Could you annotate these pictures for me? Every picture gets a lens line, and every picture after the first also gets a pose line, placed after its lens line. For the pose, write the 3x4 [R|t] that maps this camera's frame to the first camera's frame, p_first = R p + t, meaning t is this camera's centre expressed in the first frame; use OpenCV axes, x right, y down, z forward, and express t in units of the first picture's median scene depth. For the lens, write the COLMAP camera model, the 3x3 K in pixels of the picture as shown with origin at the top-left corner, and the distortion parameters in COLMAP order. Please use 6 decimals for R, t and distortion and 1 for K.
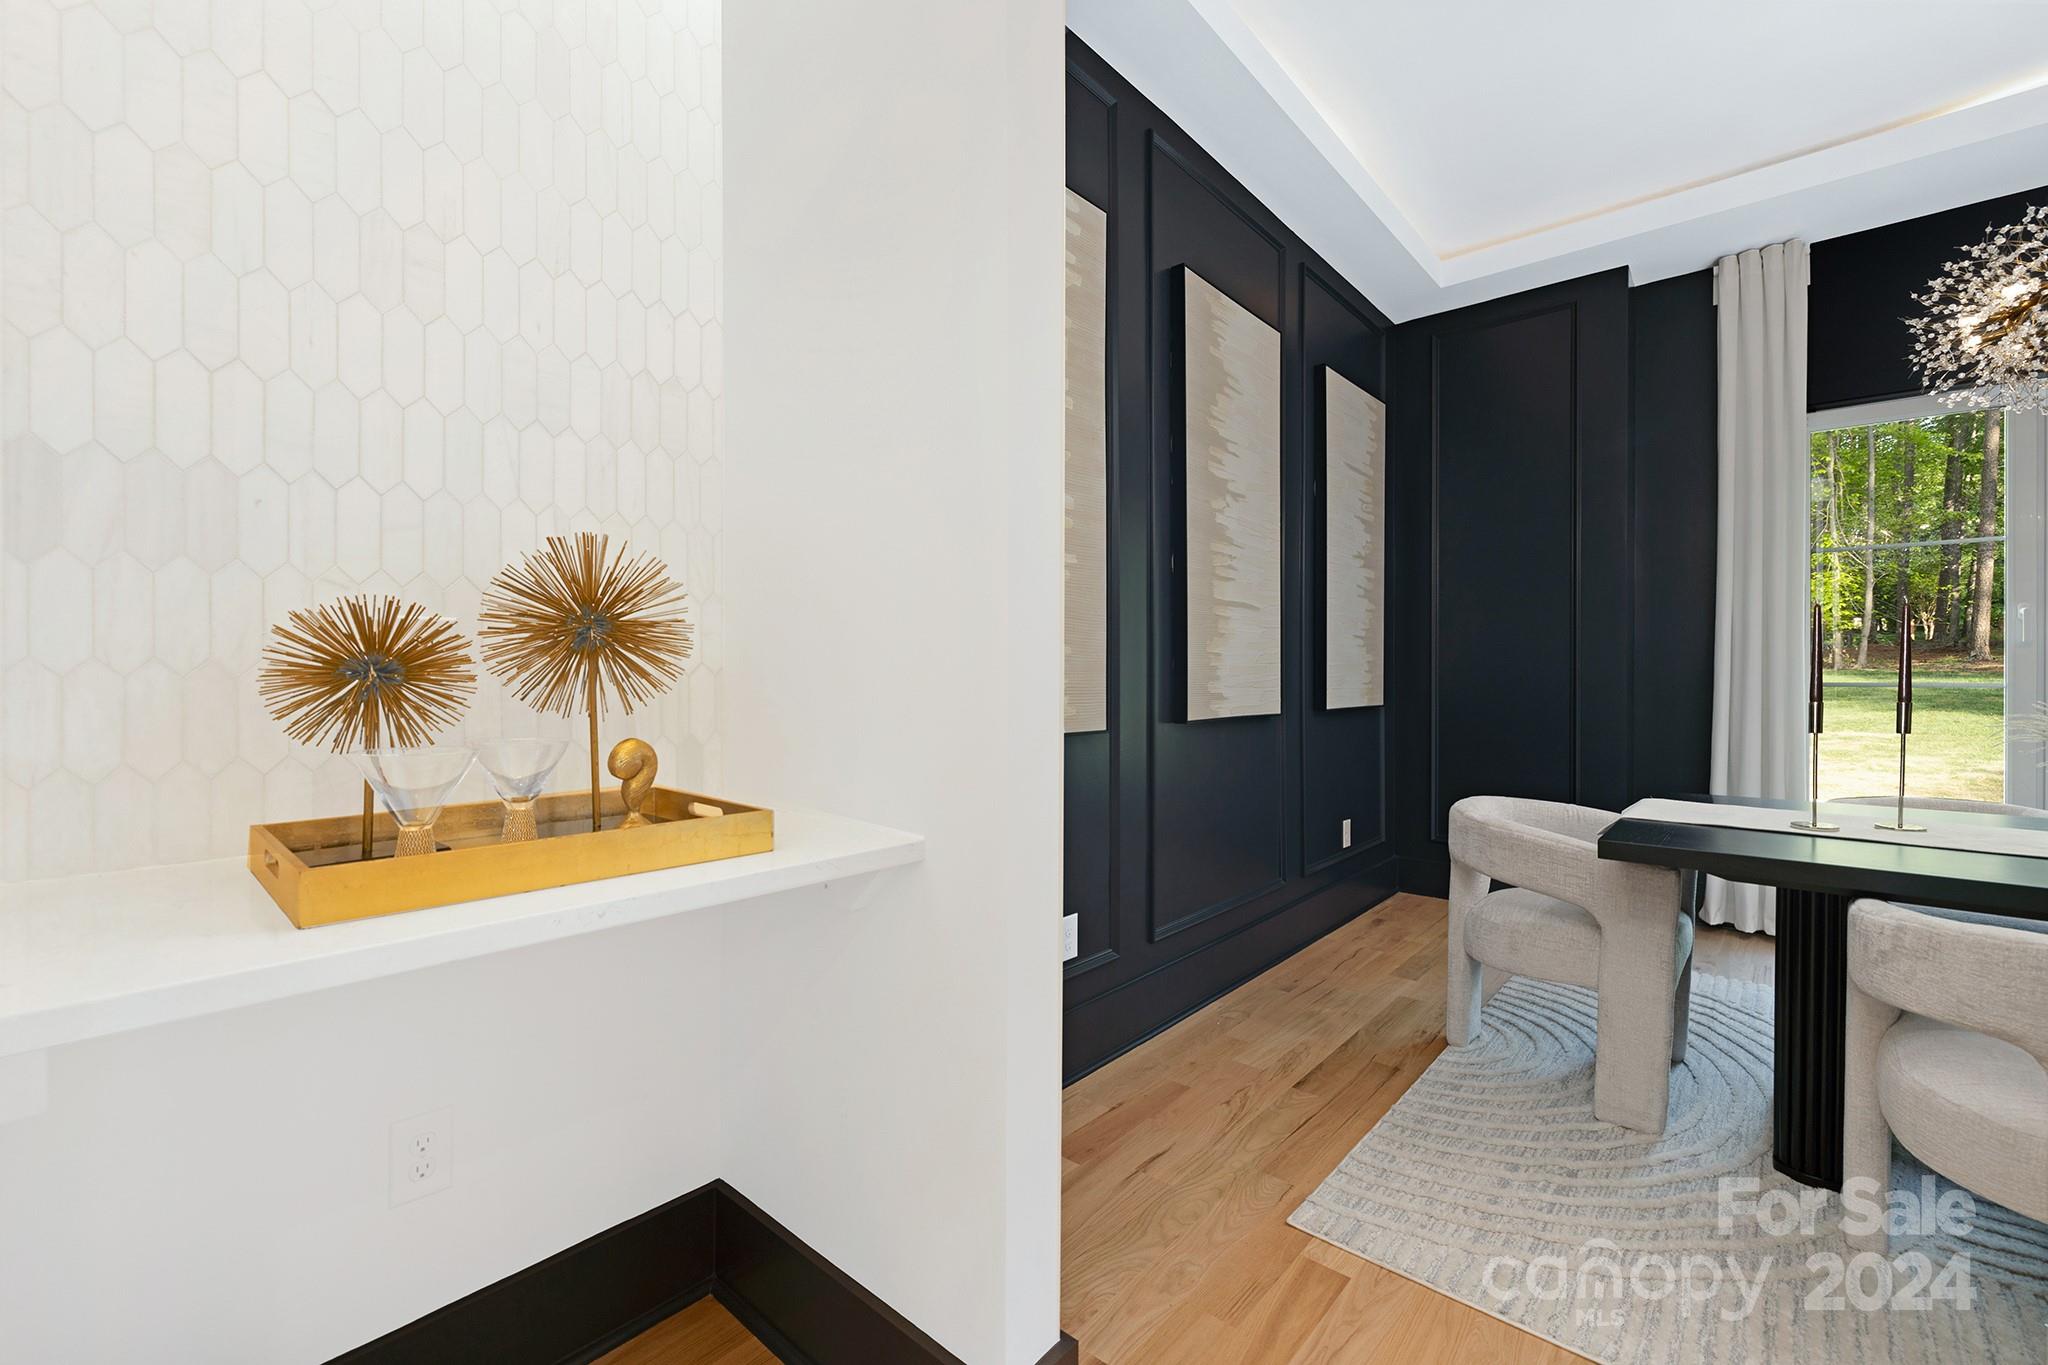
lens RADIAL K [[860.7, 0, 1024.2], [0, 860.7, 681.2], [0, 0, 1]] dist [0.004281, -0.000654]
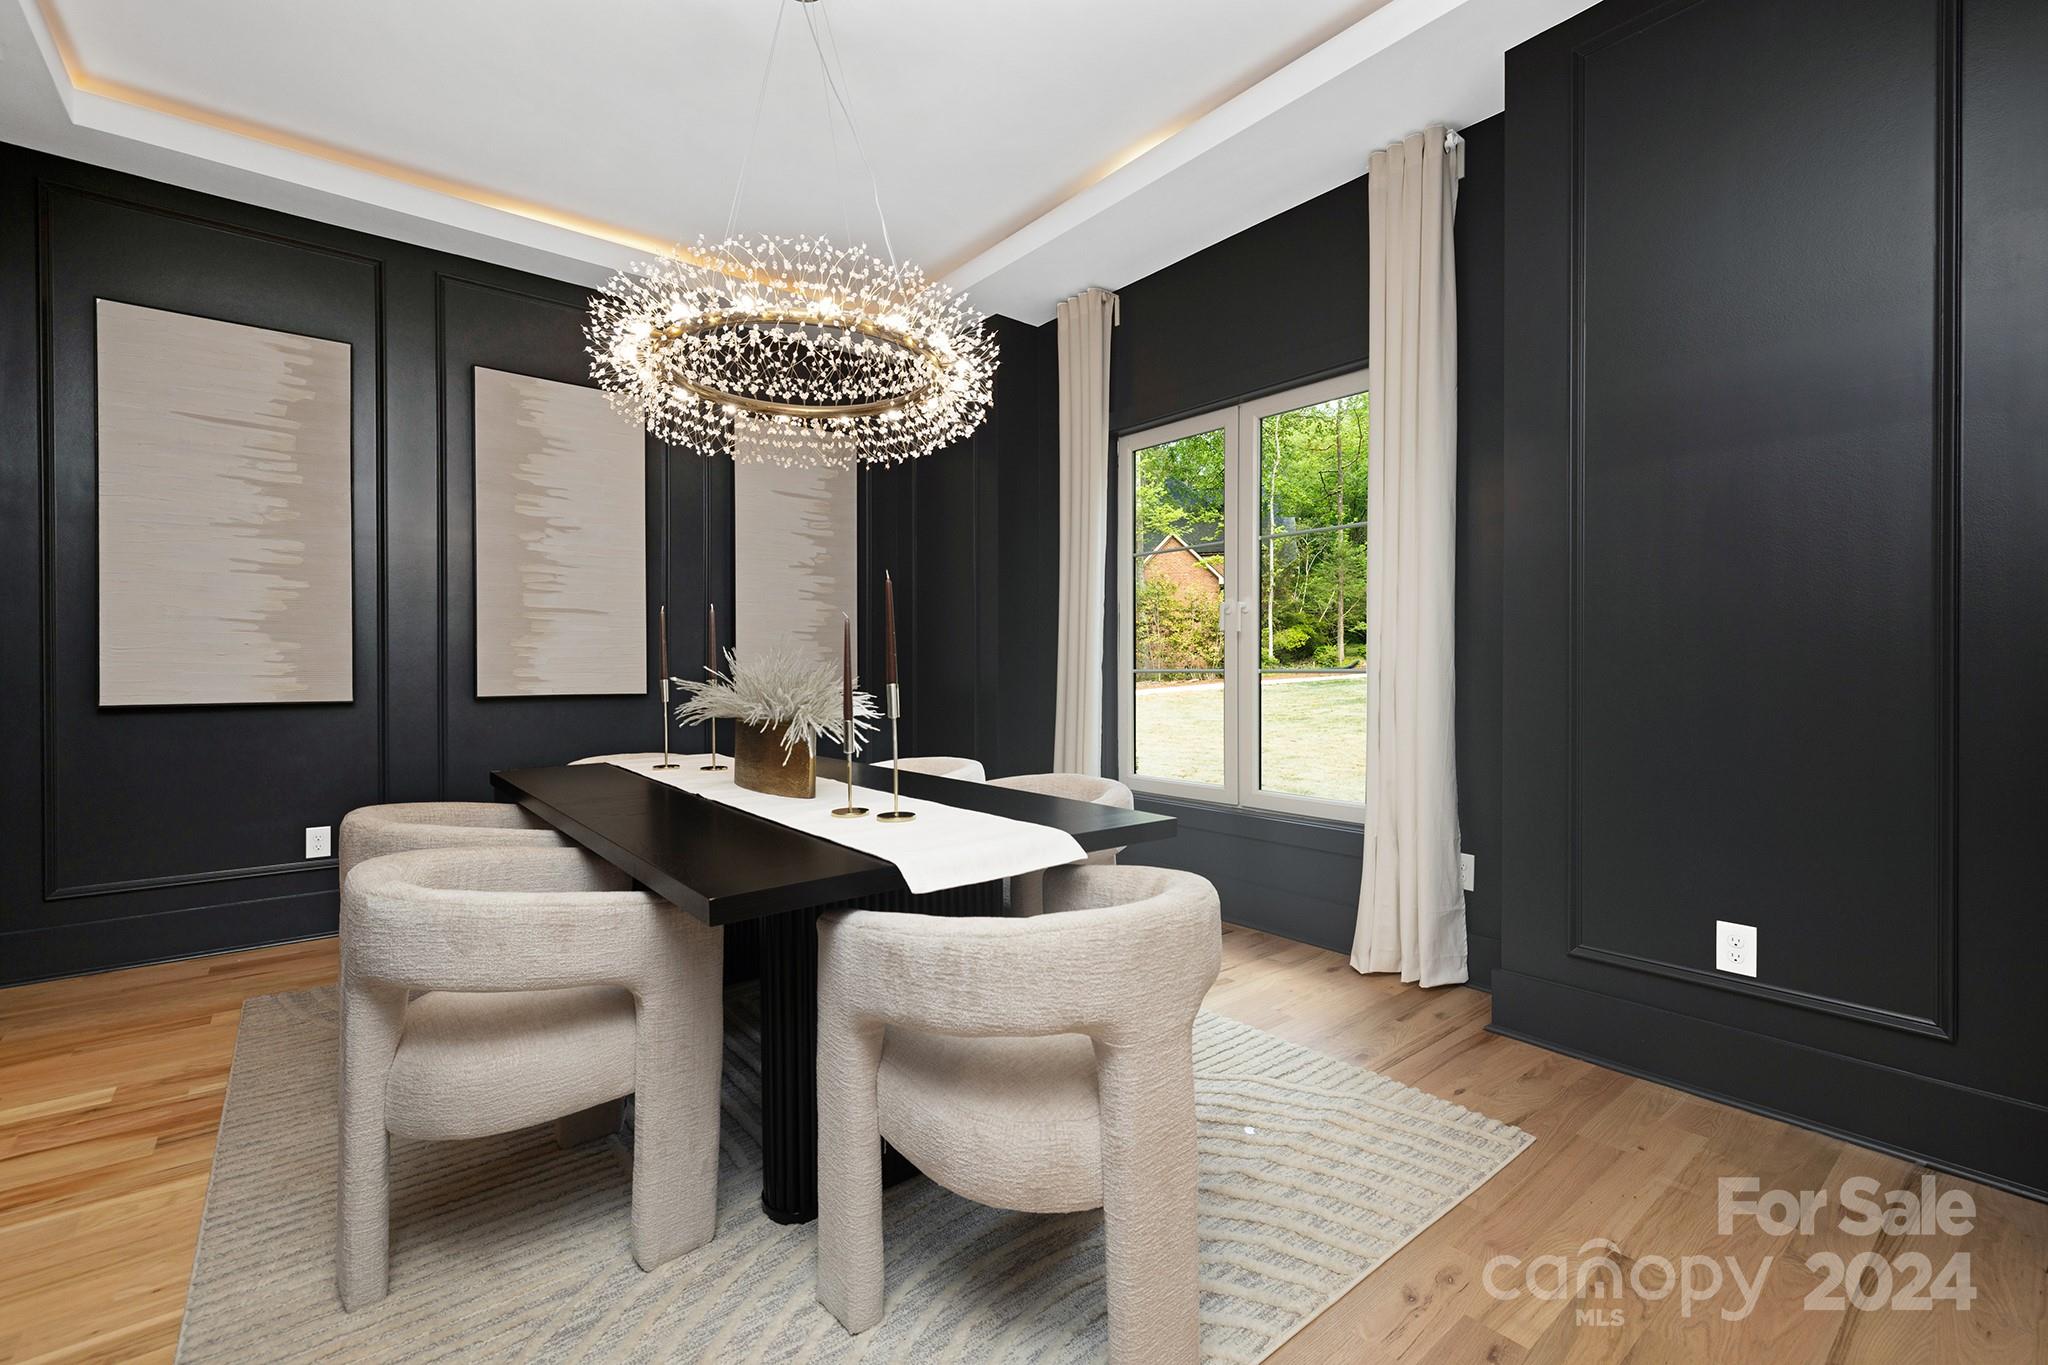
lens RADIAL K [[860.7, 0, 1021.7], [0, 860.7, 677.4], [0, 0, 1]] dist [0.004281, -0.000654]
pose [[0.985870, 0.002456, -0.167495, 1.203559], [-0.001162, 0.999969, 0.007822, 0.003170], [0.167509, -0.007517, 0.985842, -0.200702]]
